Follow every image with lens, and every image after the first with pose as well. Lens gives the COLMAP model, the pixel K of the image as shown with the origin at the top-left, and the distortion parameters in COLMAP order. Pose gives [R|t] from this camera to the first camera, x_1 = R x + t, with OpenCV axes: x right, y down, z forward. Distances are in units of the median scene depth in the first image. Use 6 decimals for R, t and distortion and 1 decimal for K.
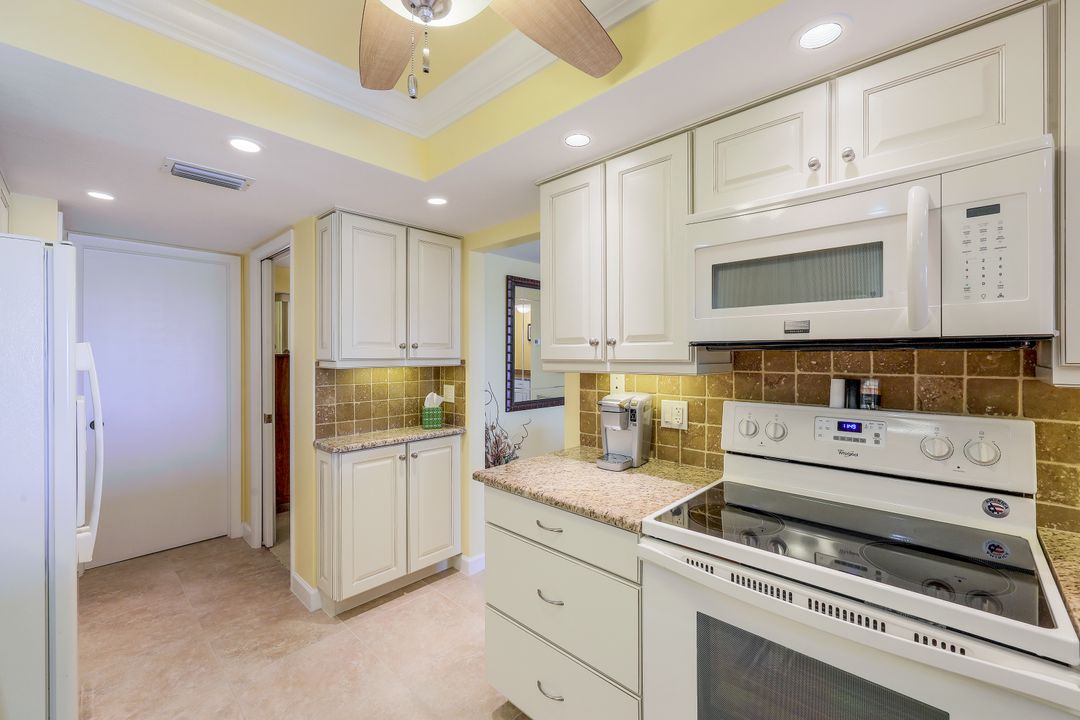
lens RADIAL K [[443.7, 0, 543.2], [0, 443.7, 354.8], [0, 0, 1]] dist [0.000143, 0.000081]
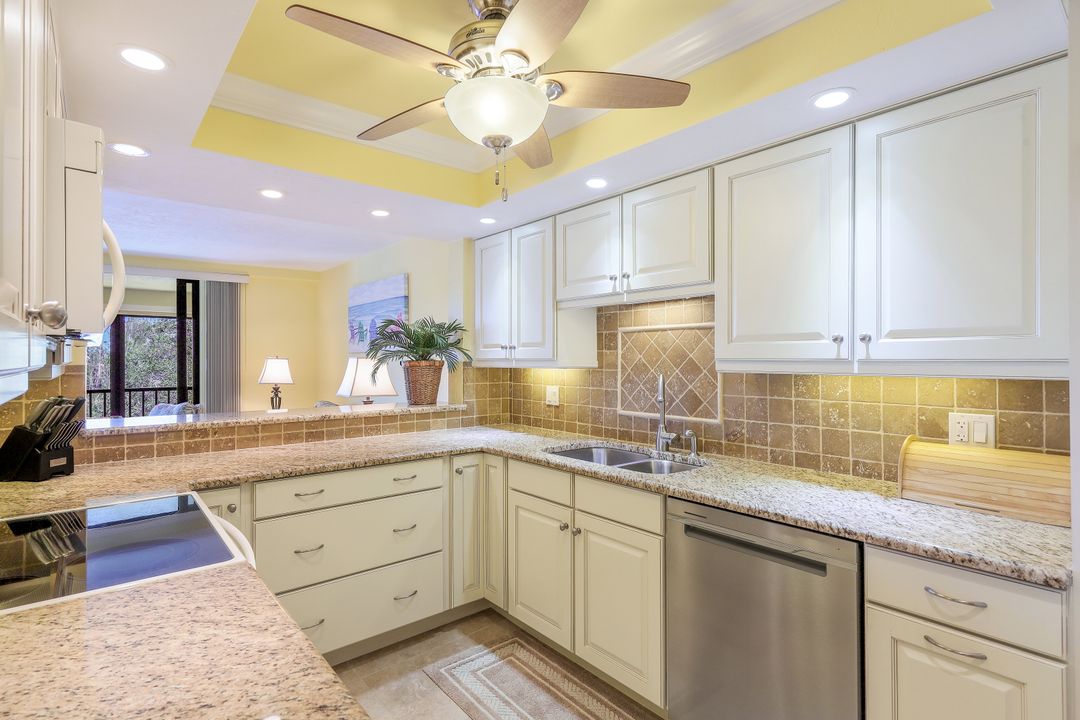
lens RADIAL K [[527.3, 0, 537.5], [0, 527.3, 360.0], [0, 0, 1]] dist [0.001868, 0.000533]
pose [[-0.993162, 0.002555, 0.116715, -0.206864], [0.002787, 0.999994, 0.001829, 0.004485], [-0.116709, 0.002142, -0.993164, 0.939272]]
